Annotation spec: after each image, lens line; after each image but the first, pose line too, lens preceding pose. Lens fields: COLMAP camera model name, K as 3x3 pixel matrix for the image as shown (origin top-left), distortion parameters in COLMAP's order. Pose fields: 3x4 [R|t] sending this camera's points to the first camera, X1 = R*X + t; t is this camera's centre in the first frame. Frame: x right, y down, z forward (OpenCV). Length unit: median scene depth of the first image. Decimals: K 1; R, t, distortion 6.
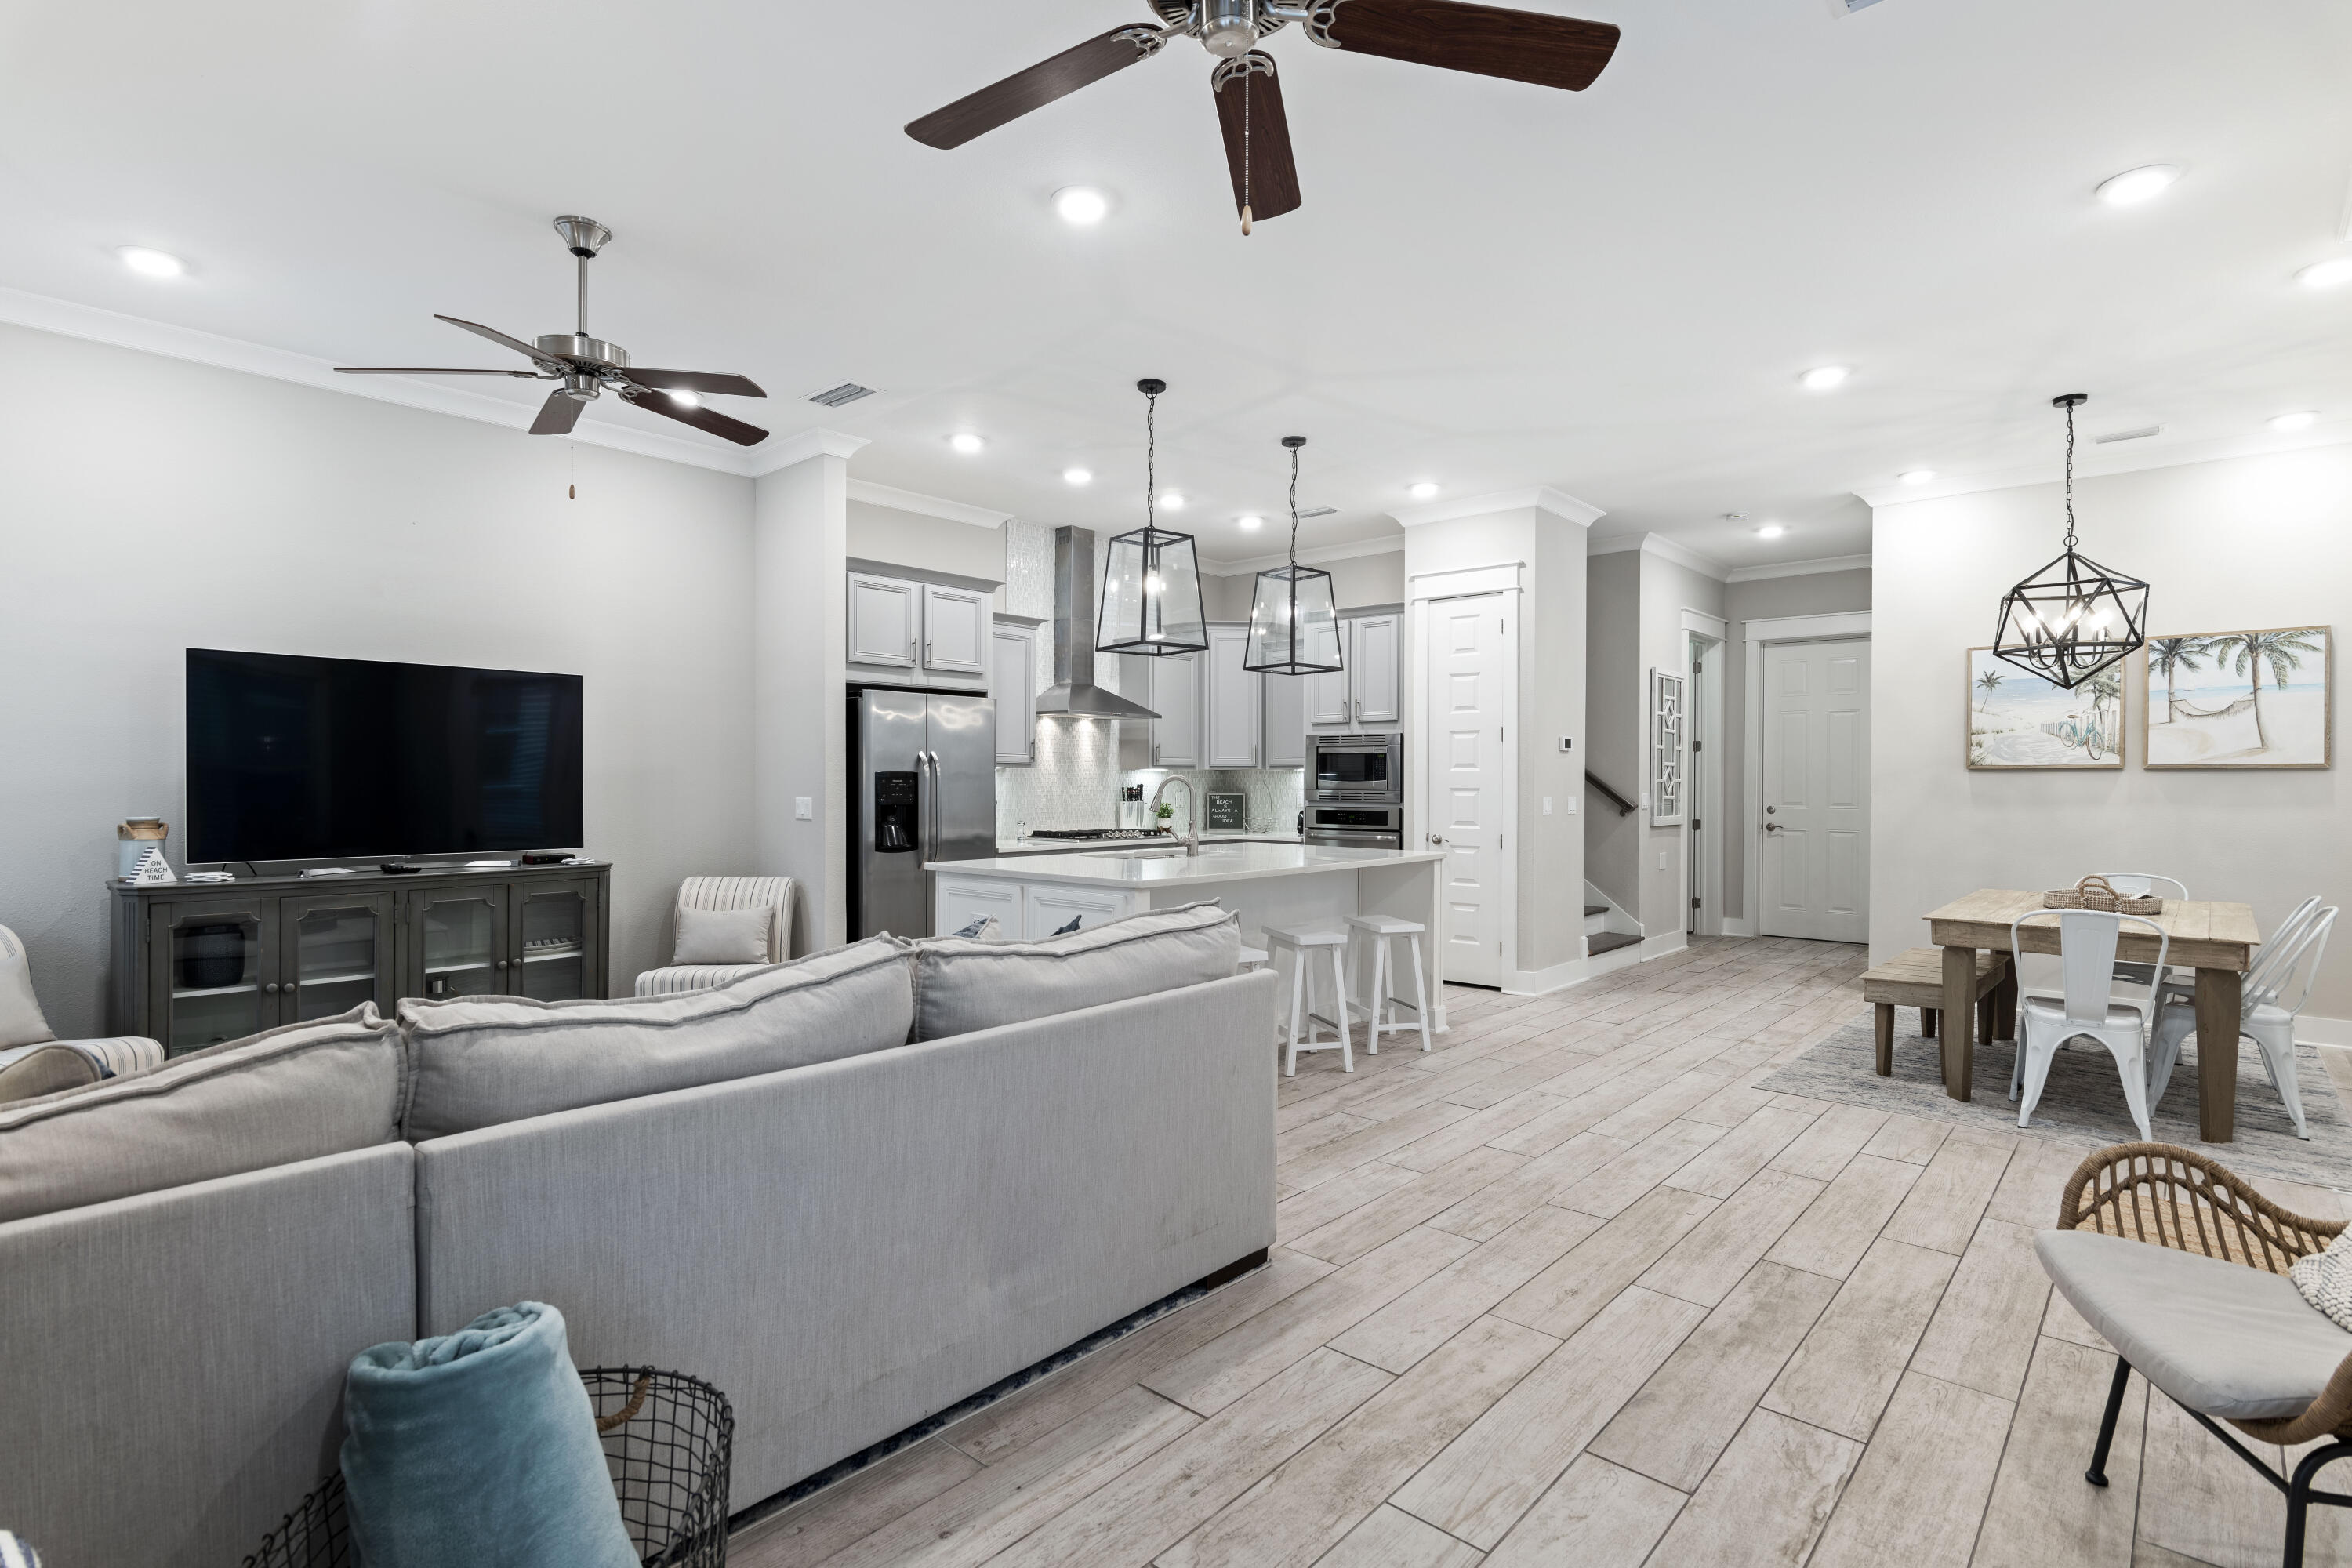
lens RADIAL K [[1143.0, 0, 1181.5], [0, 1143.0, 793.1], [0, 0, 1]] dist [0.003552, -0.002012]
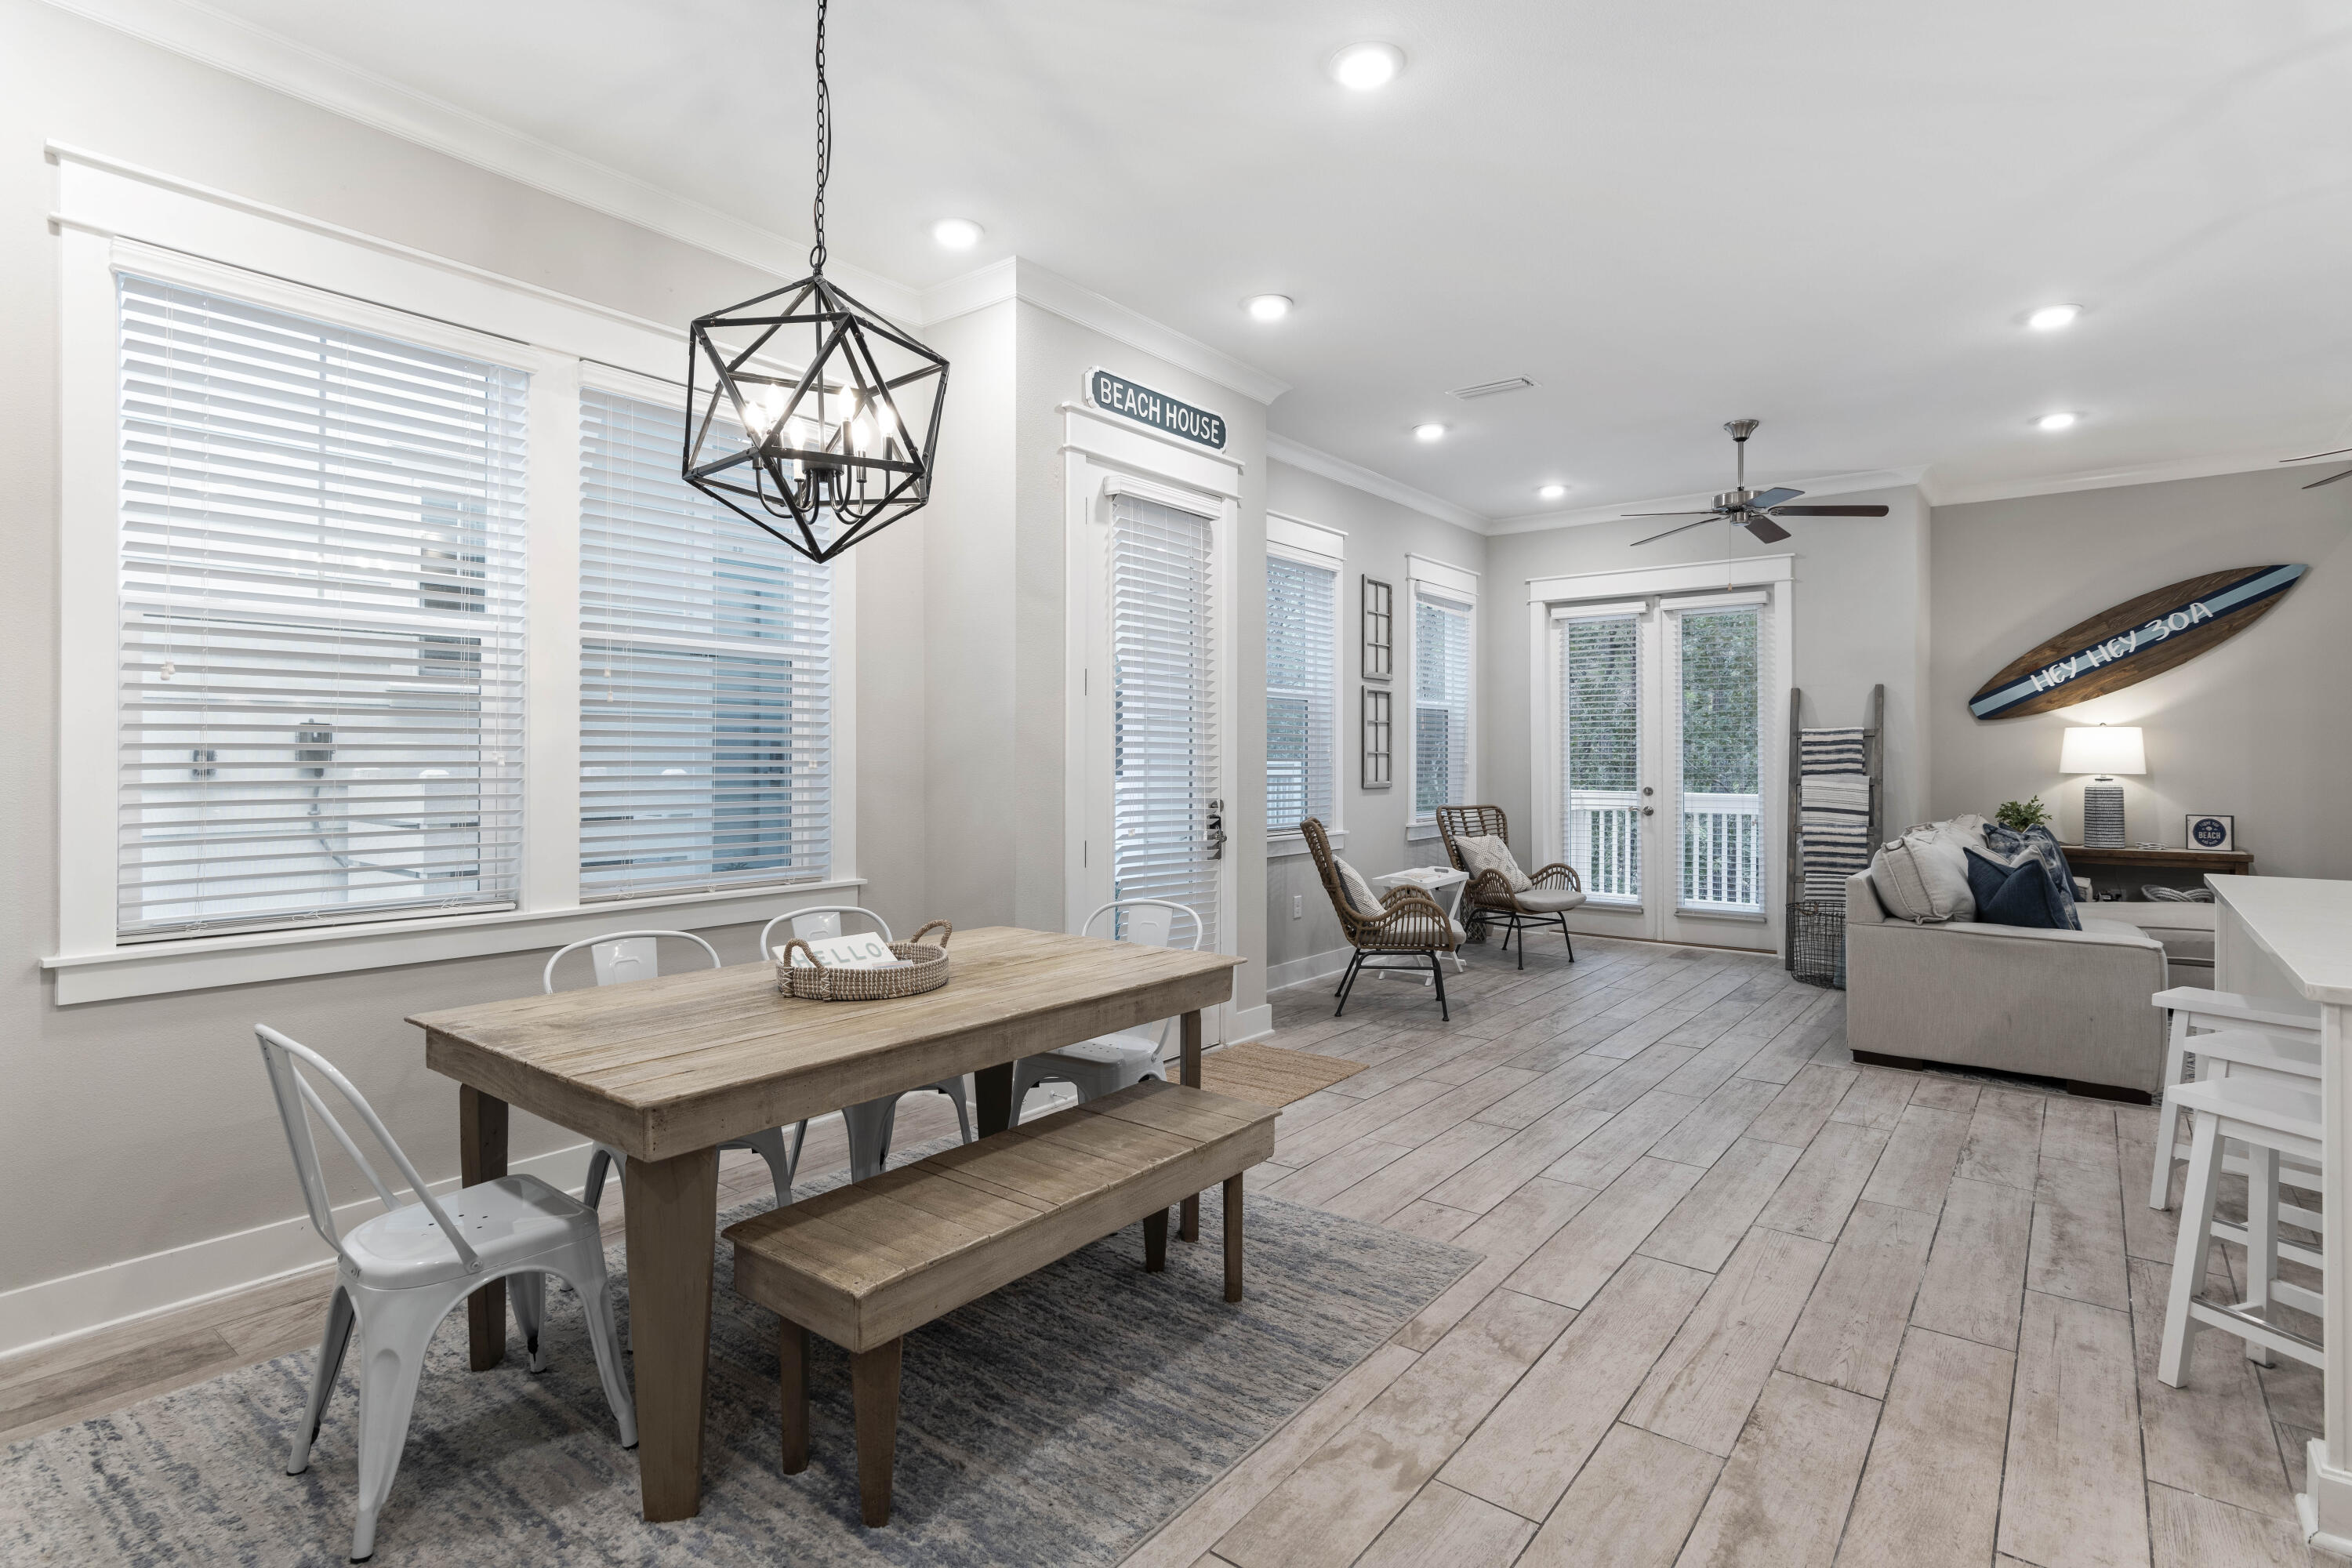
lens RADIAL K [[1143.0, 0, 1185.7], [0, 1143.0, 760.9], [0, 0, 1]] dist [0.003552, -0.002012]
pose [[-0.998036, -0.004601, -0.062478, 0.558984], [-0.005703, 0.999831, 0.017466, -0.014189], [0.062387, 0.017788, -0.997893, 1.278631]]
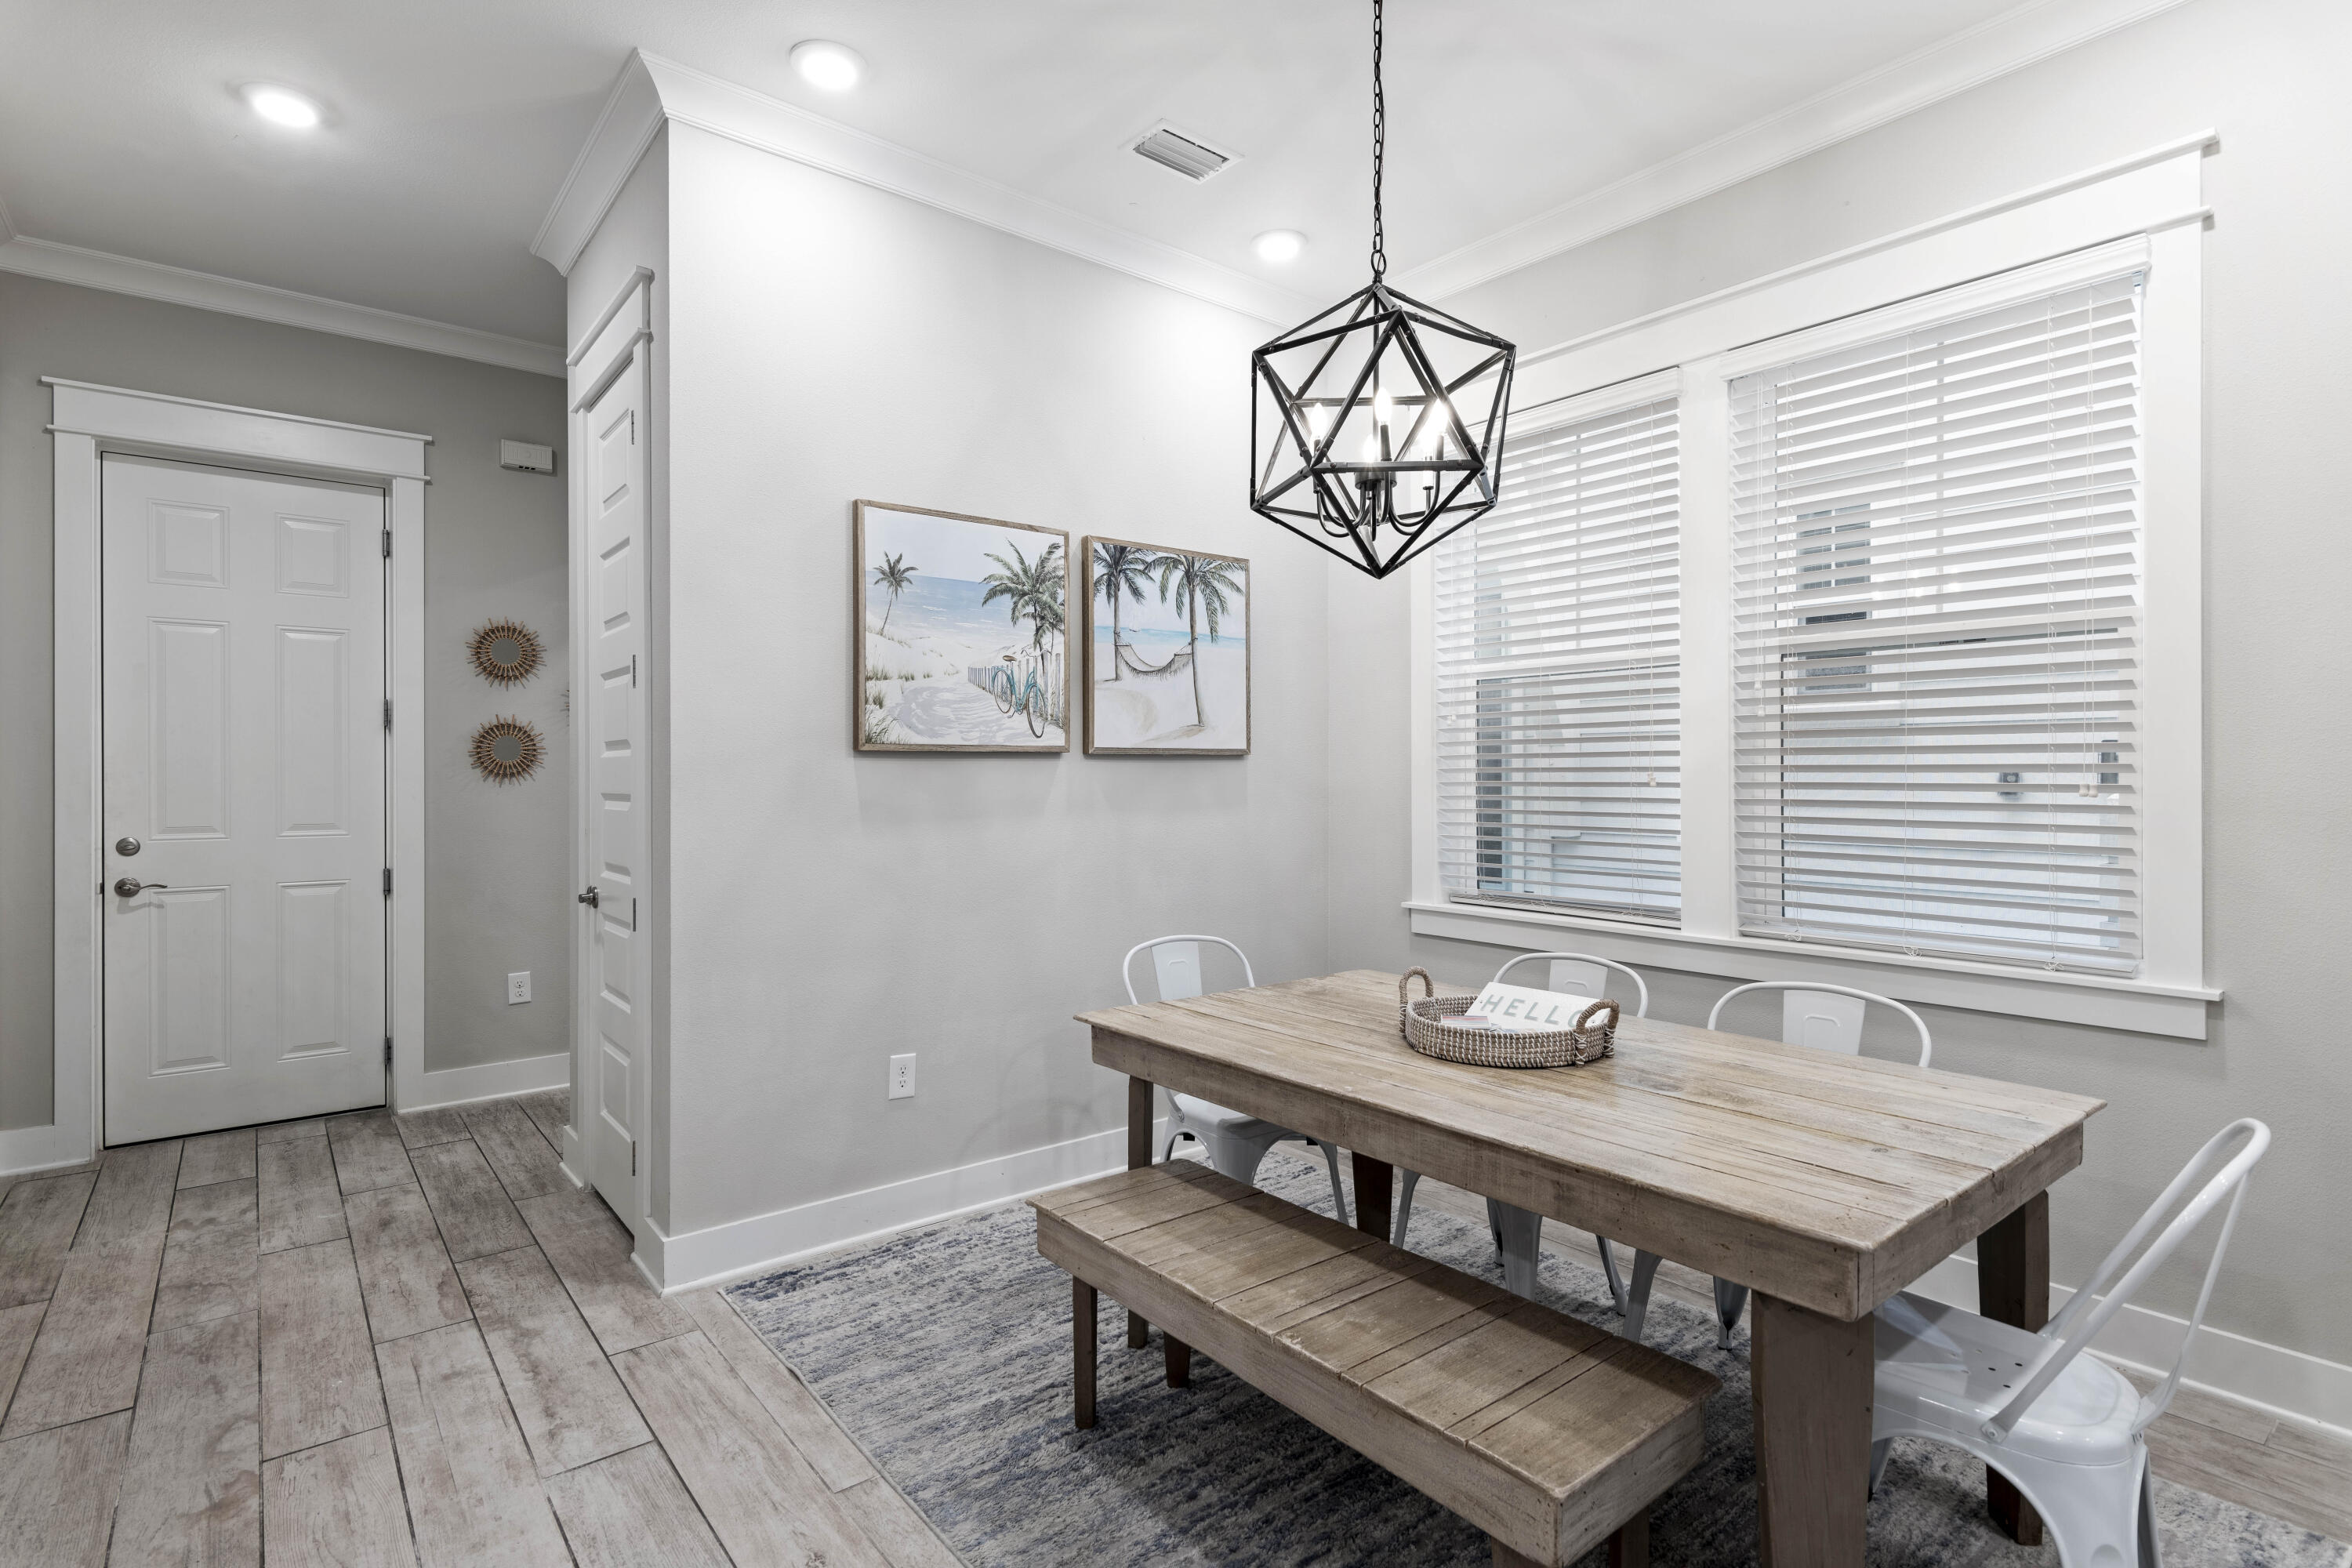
lens RADIAL K [[1143.0, 0, 1164.9], [0, 1143.0, 773.5], [0, 0, 1]] dist [0.003552, -0.002012]
pose [[0.171147, -0.001897, 0.985244, 0.257250], [0.015380, 0.999881, -0.000747, -0.010127], [-0.985125, 0.015281, 0.171156, 0.865196]]
